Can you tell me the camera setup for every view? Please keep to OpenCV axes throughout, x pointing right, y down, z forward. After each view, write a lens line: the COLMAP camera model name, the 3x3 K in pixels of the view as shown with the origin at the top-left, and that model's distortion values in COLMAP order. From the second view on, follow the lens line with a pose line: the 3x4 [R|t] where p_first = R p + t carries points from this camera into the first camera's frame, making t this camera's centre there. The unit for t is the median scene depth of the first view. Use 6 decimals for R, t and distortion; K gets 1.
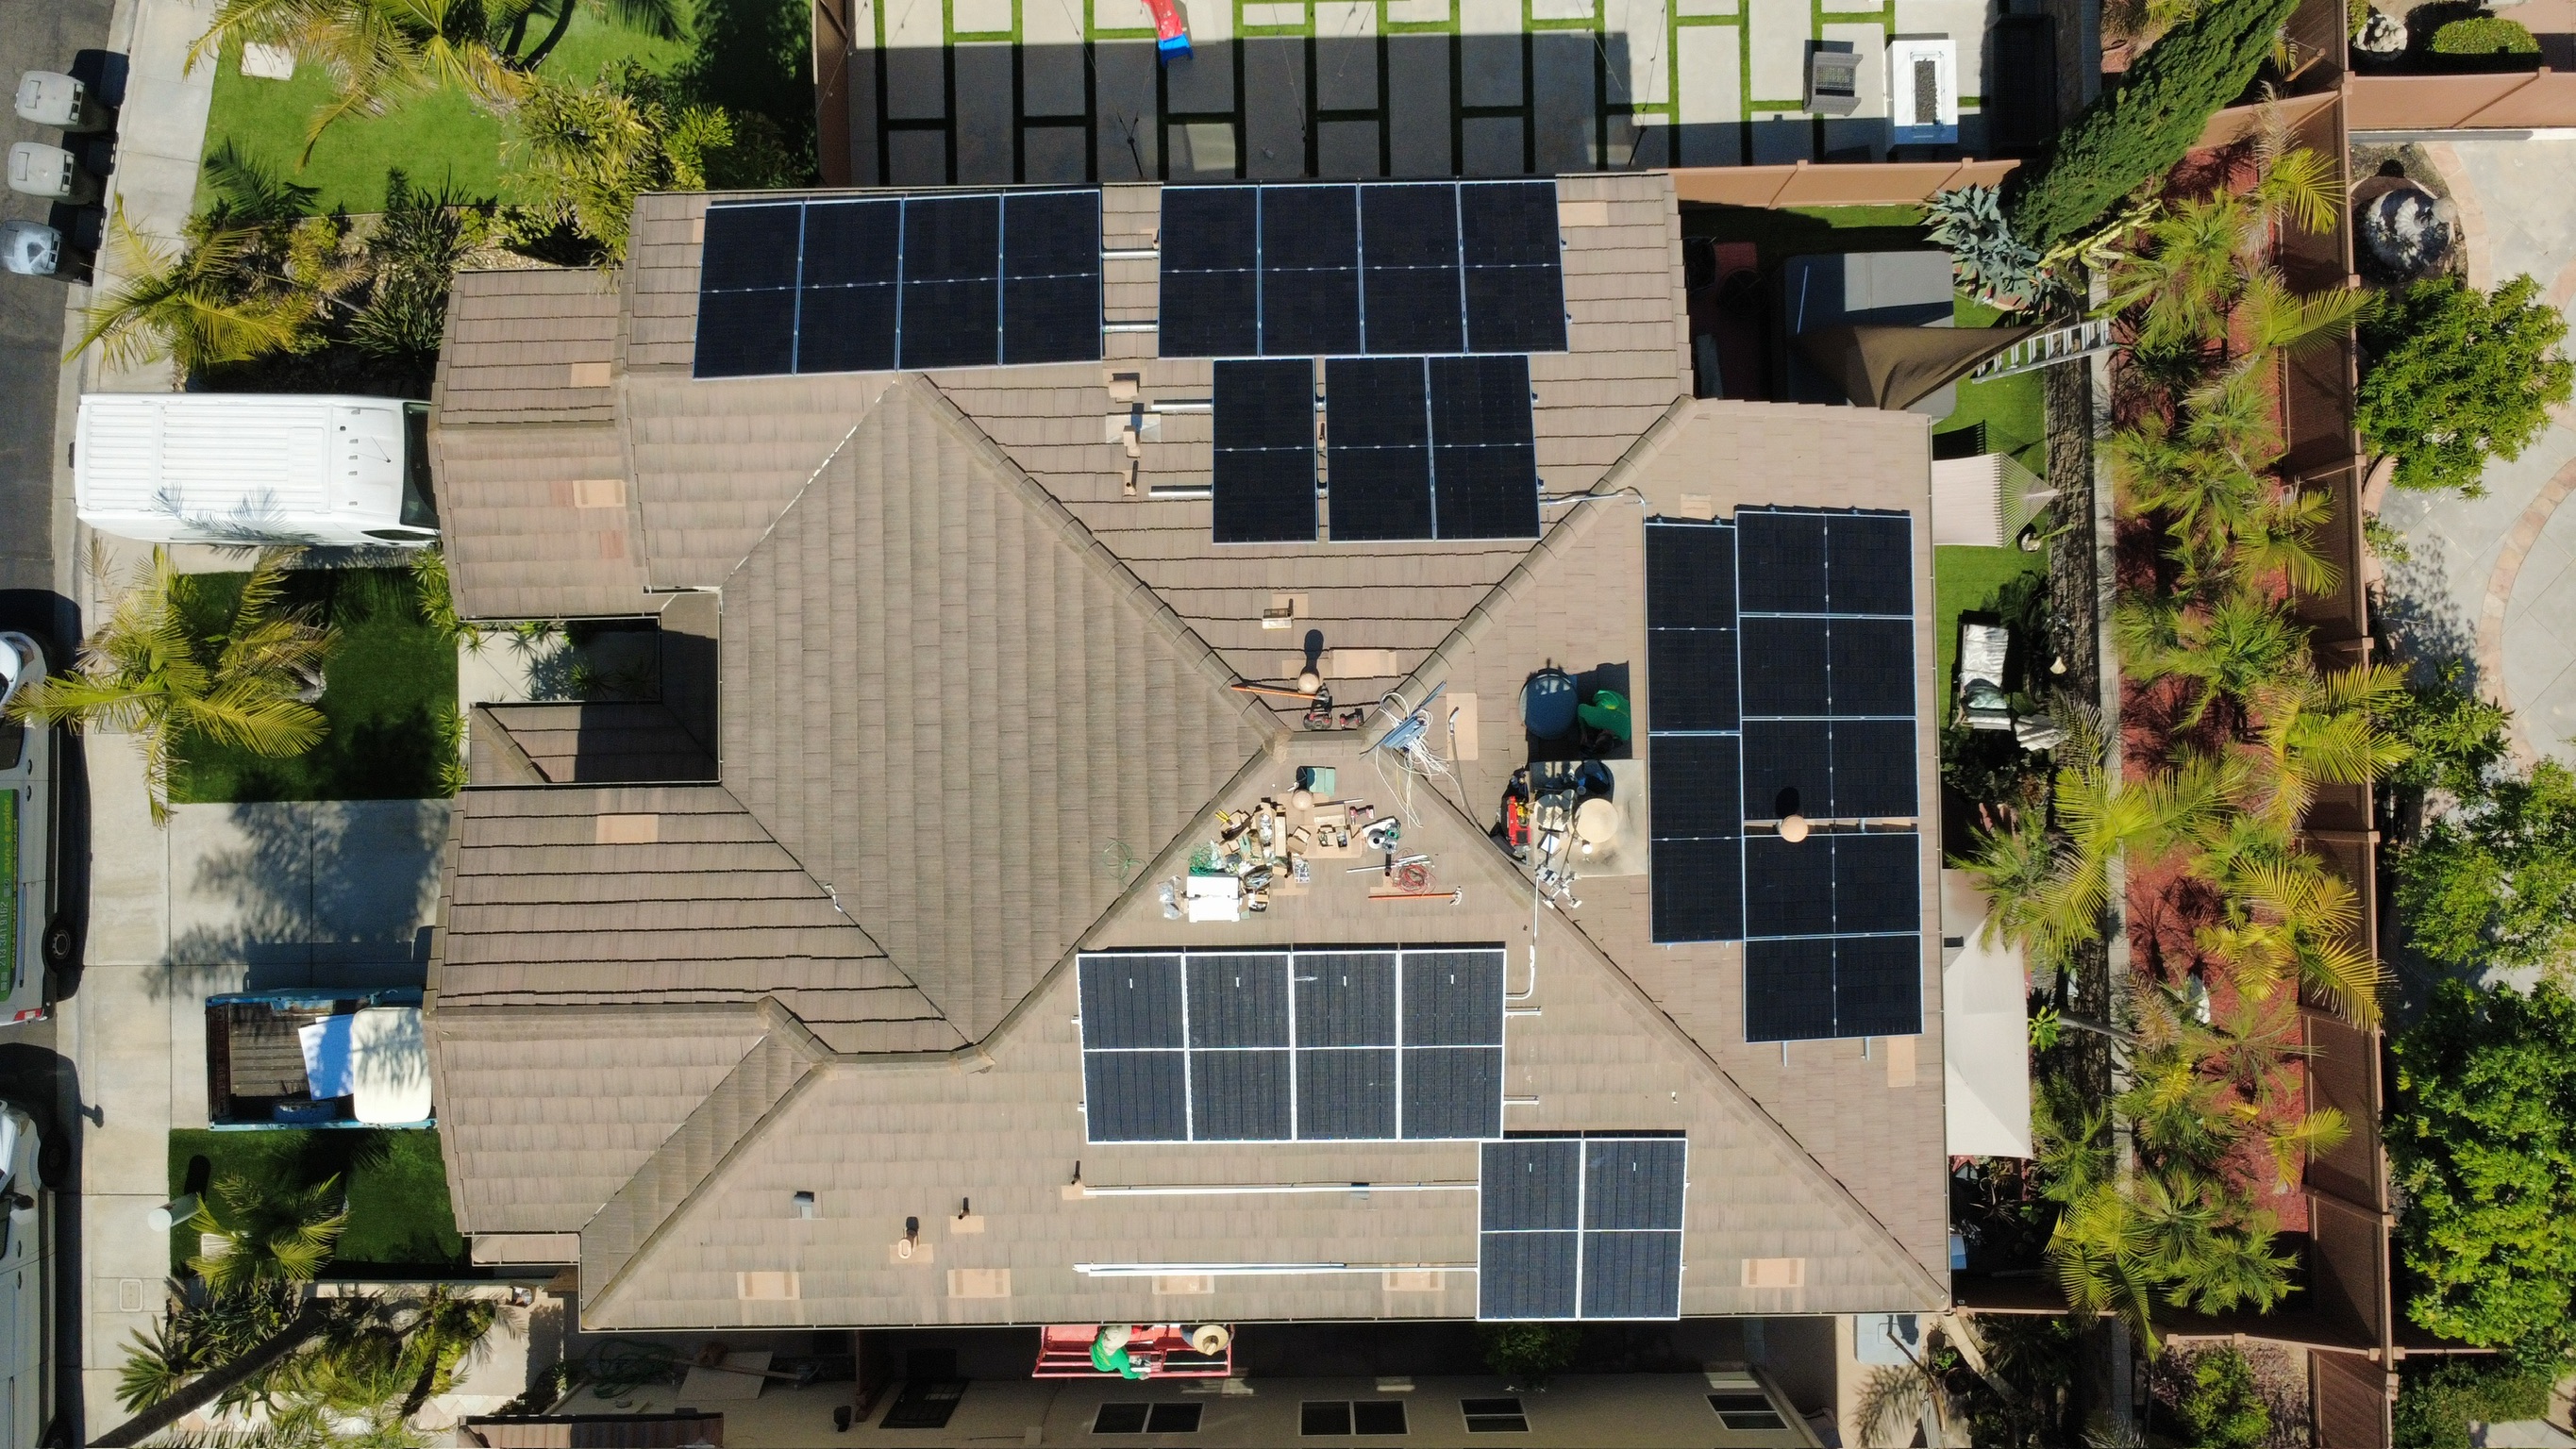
lens RADIAL K [[1946.8, 0, 1288.0], [0, 1946.8, 724.5], [0, 0, 1]] dist [0.002248, 0.002301]
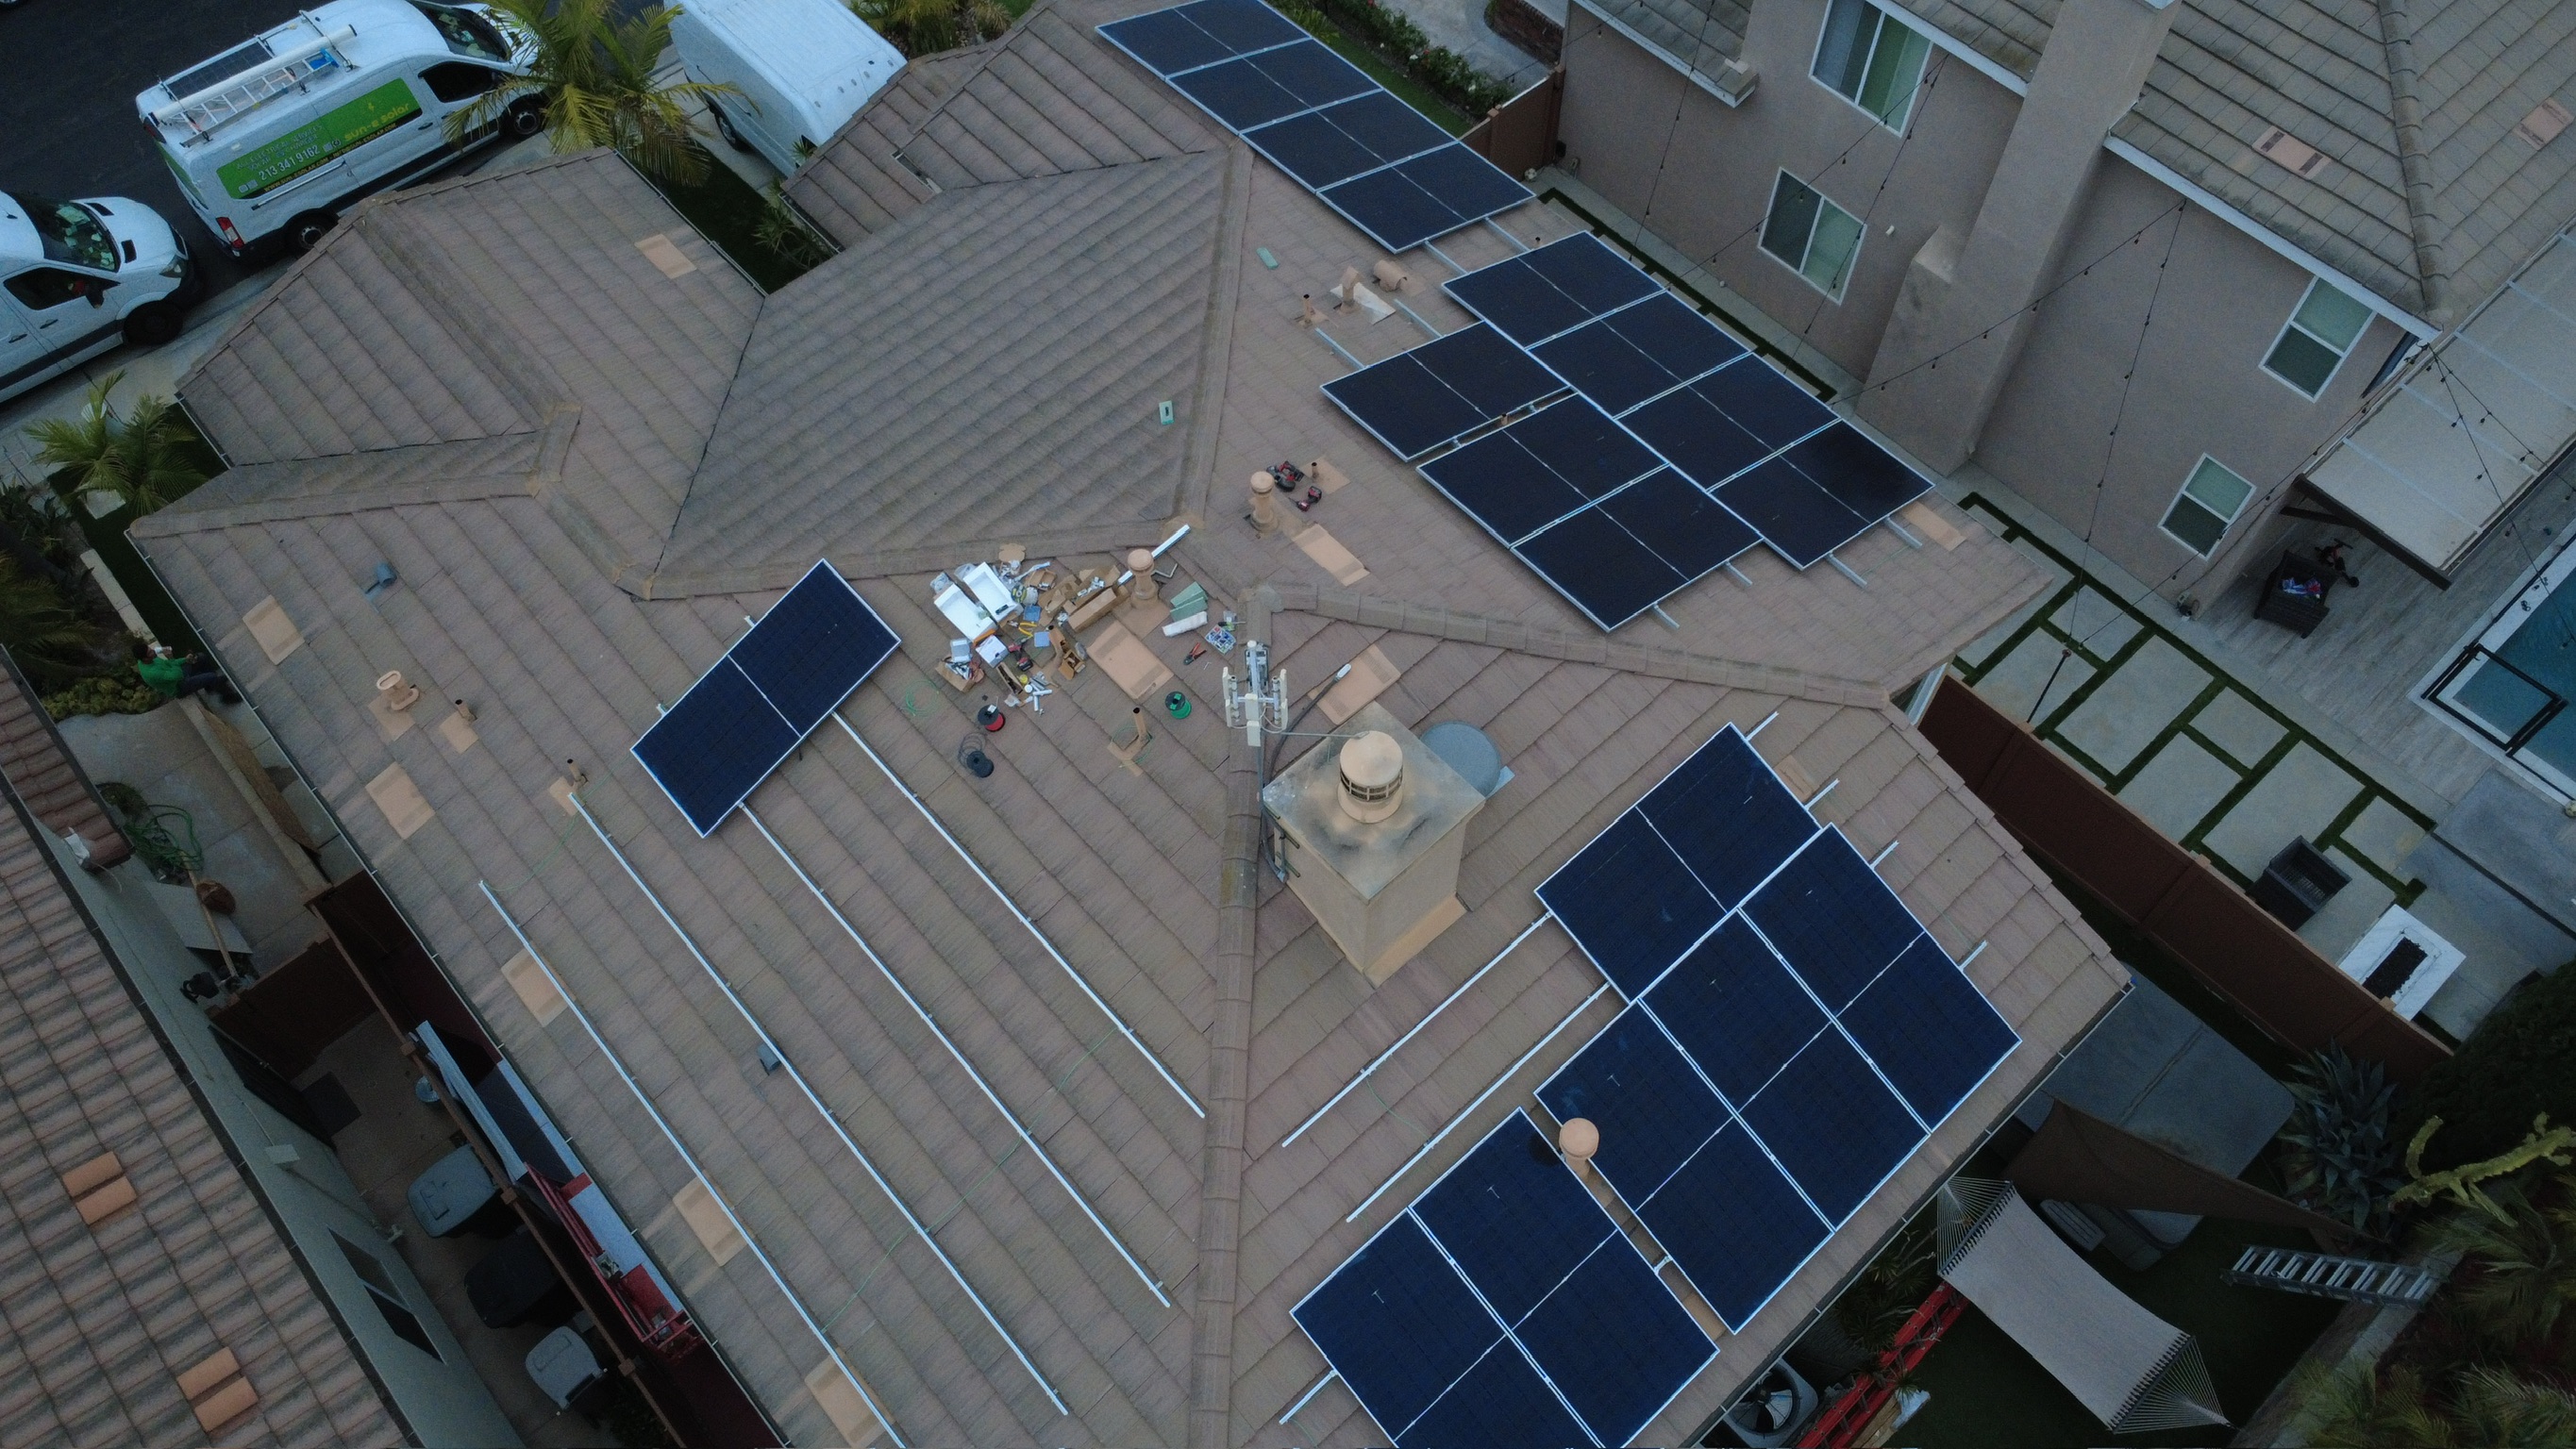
lens RADIAL K [[1946.8, 0, 1288.0], [0, 1946.8, 724.5], [0, 0, 1]] dist [0.002248, 0.002301]
pose [[0.656289, 0.640937, -0.398102, 0.355510], [-0.754060, 0.575386, -0.316741, 0.249479], [0.026051, 0.508066, 0.860924, 0.334918]]
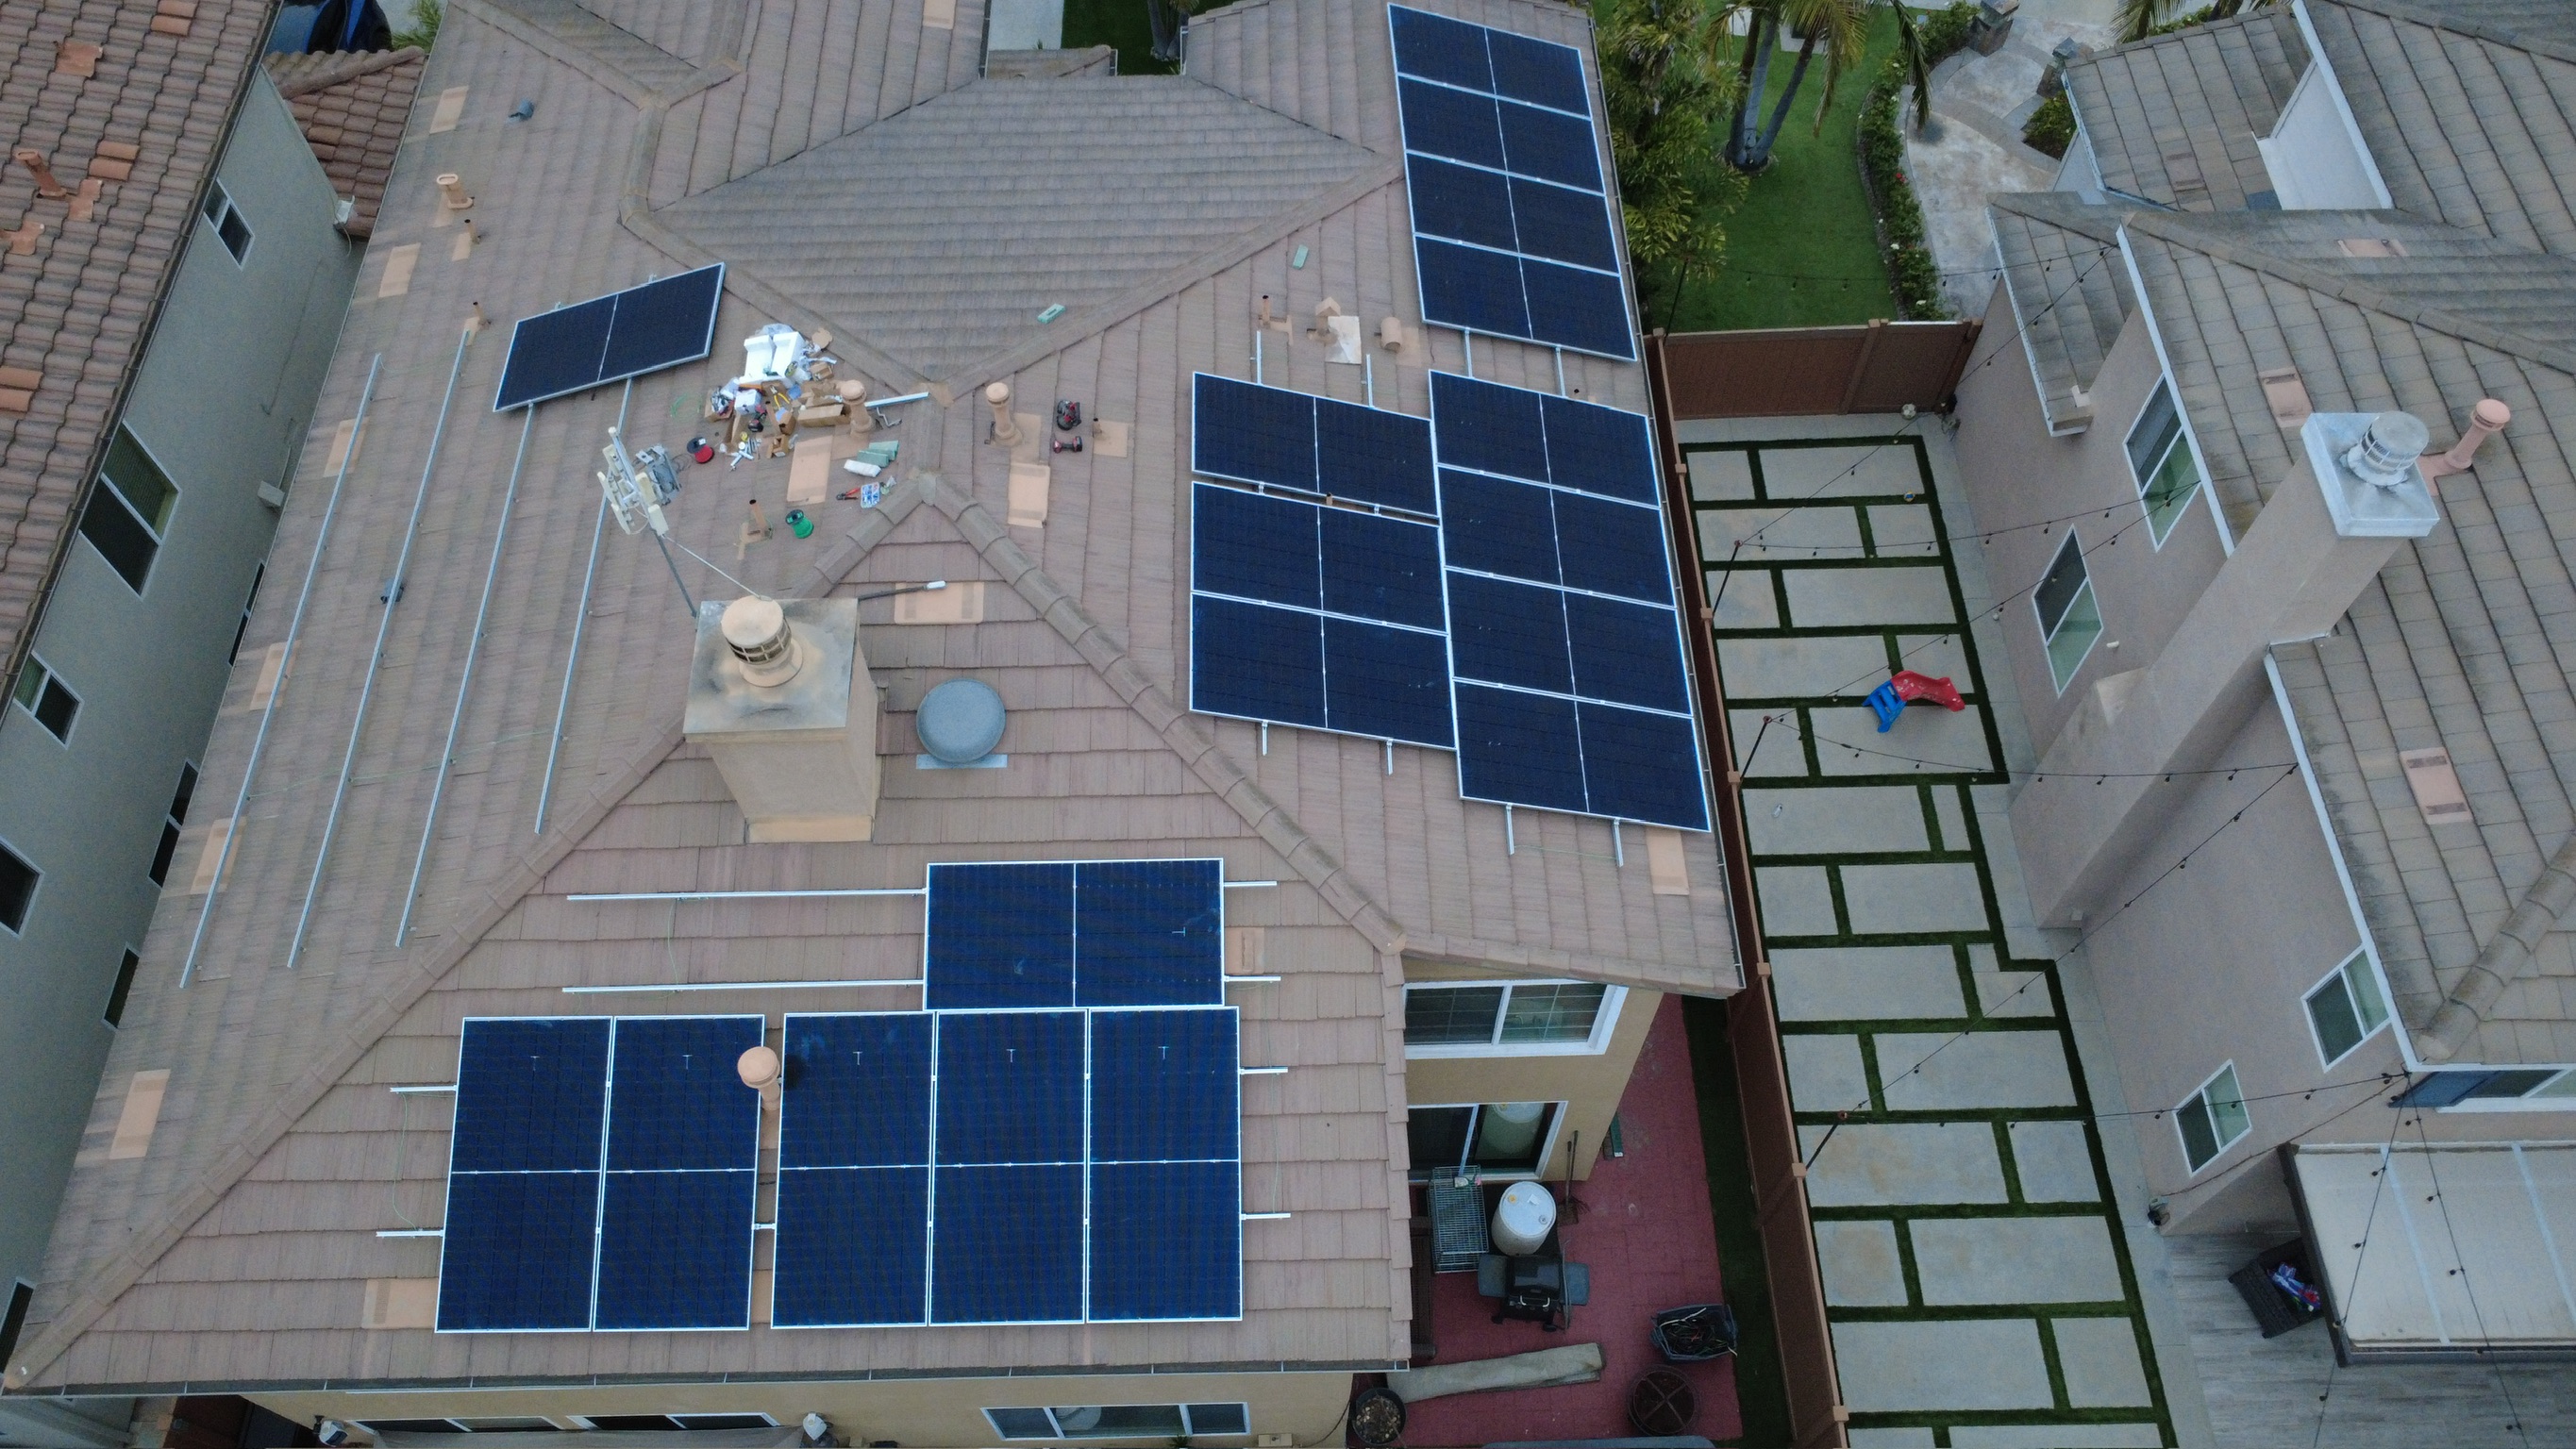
lens RADIAL K [[1946.8, 0, 1288.0], [0, 1946.8, 724.5], [0, 0, 1]] dist [0.002248, 0.002301]
pose [[-0.000244, 0.850543, -0.525905, 0.494226], [-0.999637, 0.013959, 0.023038, -0.140641], [0.026936, 0.525720, 0.850231, 0.354252]]
